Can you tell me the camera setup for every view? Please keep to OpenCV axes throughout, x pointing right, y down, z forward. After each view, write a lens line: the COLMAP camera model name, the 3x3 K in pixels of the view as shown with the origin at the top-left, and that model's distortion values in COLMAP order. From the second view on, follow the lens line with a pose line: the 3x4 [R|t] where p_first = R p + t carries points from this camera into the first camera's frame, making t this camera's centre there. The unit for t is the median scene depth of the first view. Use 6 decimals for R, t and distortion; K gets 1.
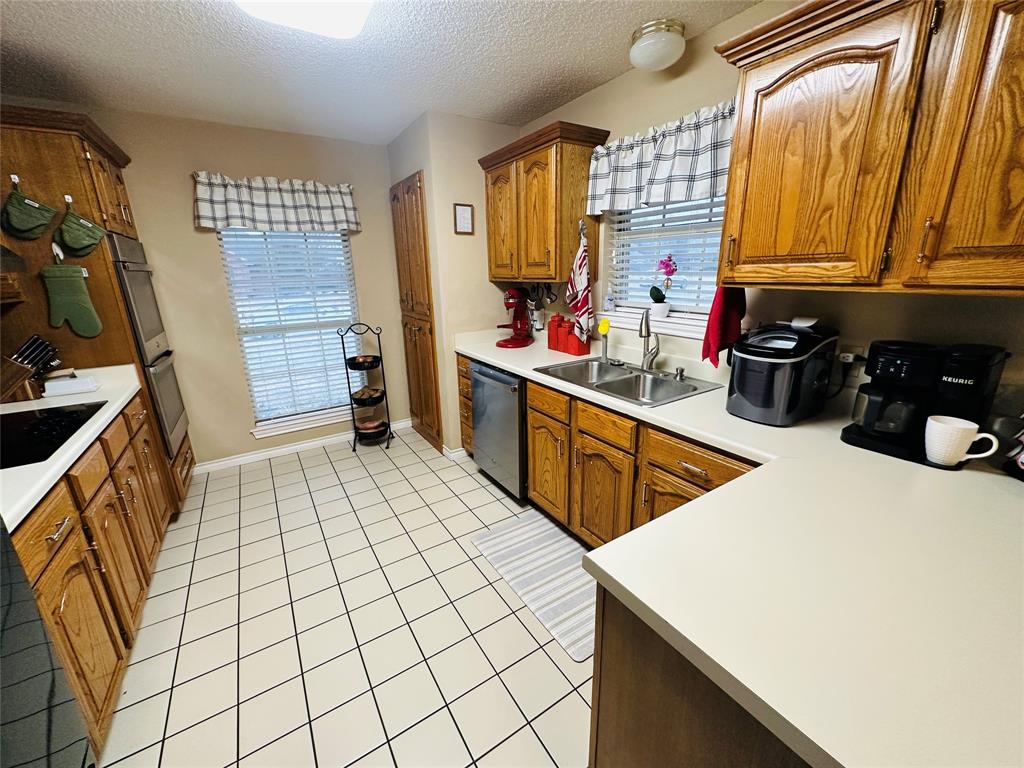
lens RADIAL K [[408.4, 0, 514.4], [0, 408.4, 384.1], [0, 0, 1]] dist [-0.000770, -0.000483]
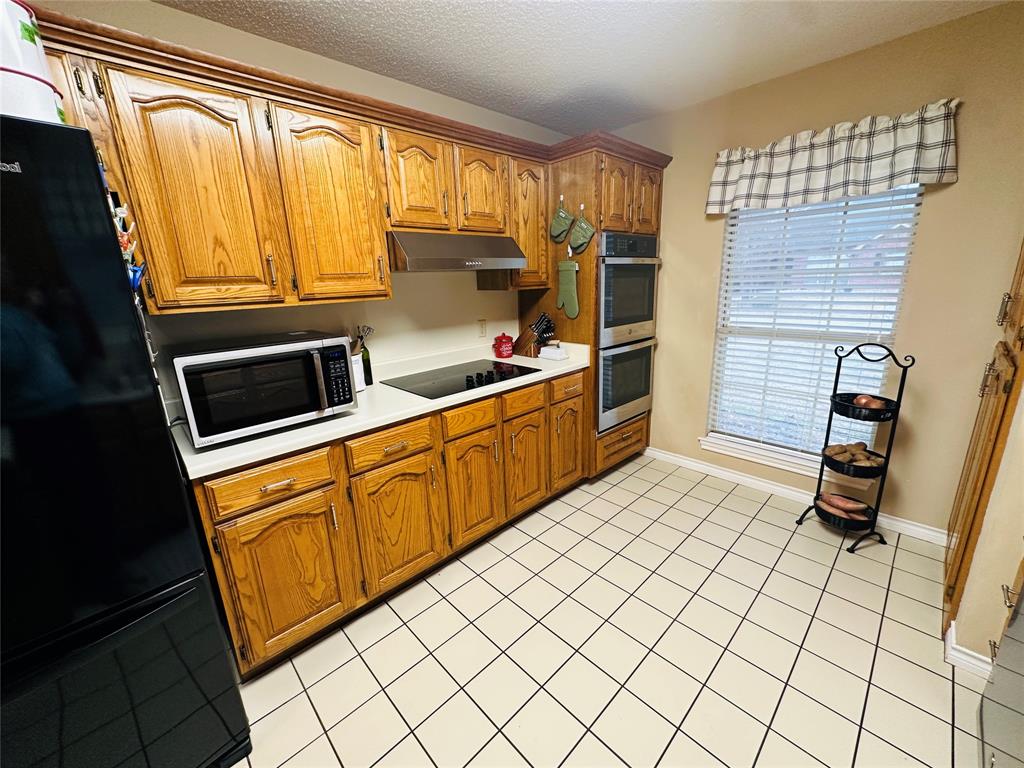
lens RADIAL K [[408.4, 0, 513.0], [0, 408.4, 384.4], [0, 0, 1]] dist [-0.000770, -0.000483]
pose [[0.192577, 0.261910, -0.945684, 0.113436], [-0.235301, 0.947931, 0.214616, -0.102158], [0.952653, 0.181190, 0.244177, 0.379079]]
